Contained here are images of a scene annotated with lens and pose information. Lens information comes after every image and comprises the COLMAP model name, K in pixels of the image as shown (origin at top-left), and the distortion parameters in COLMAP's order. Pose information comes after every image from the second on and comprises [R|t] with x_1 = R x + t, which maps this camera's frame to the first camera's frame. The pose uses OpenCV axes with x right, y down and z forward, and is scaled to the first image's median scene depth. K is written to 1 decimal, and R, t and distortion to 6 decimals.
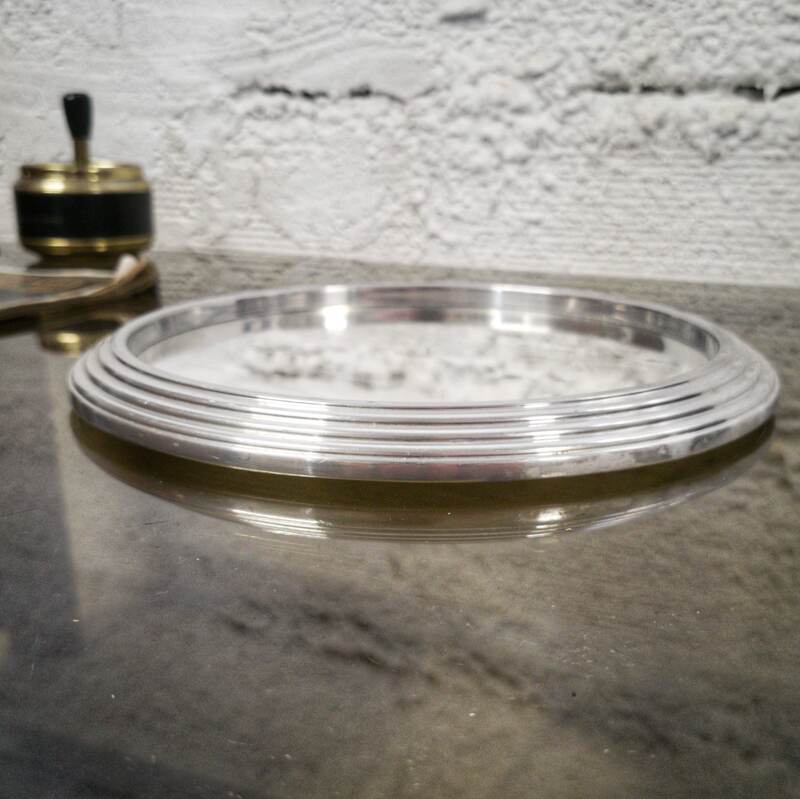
lens RADIAL K [[1030.2, 0, 402.3], [0, 1030.2, 404.1], [0, 0, 1]] dist [-0.038513, 0.000000]
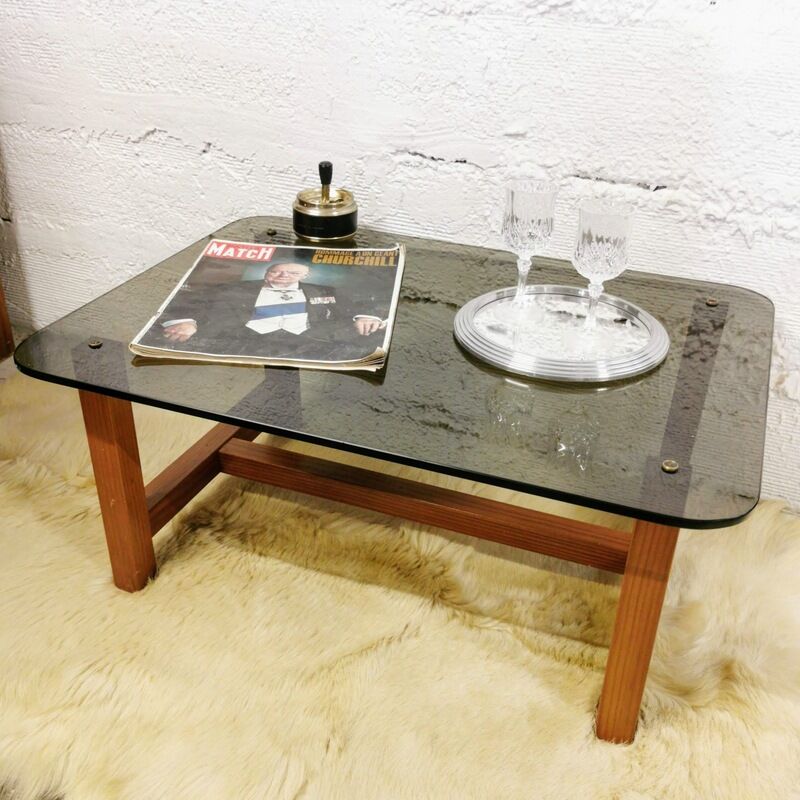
lens RADIAL K [[910.8, 0, 386.6], [0, 910.8, 447.2], [0, 0, 1]] dist [0.023682, 0.000000]
pose [[0.999907, 0.000779, 0.013612, -0.225154], [-0.004426, 0.962845, 0.270017, -0.256650], [-0.012896, -0.270052, 0.962759, -0.962380]]
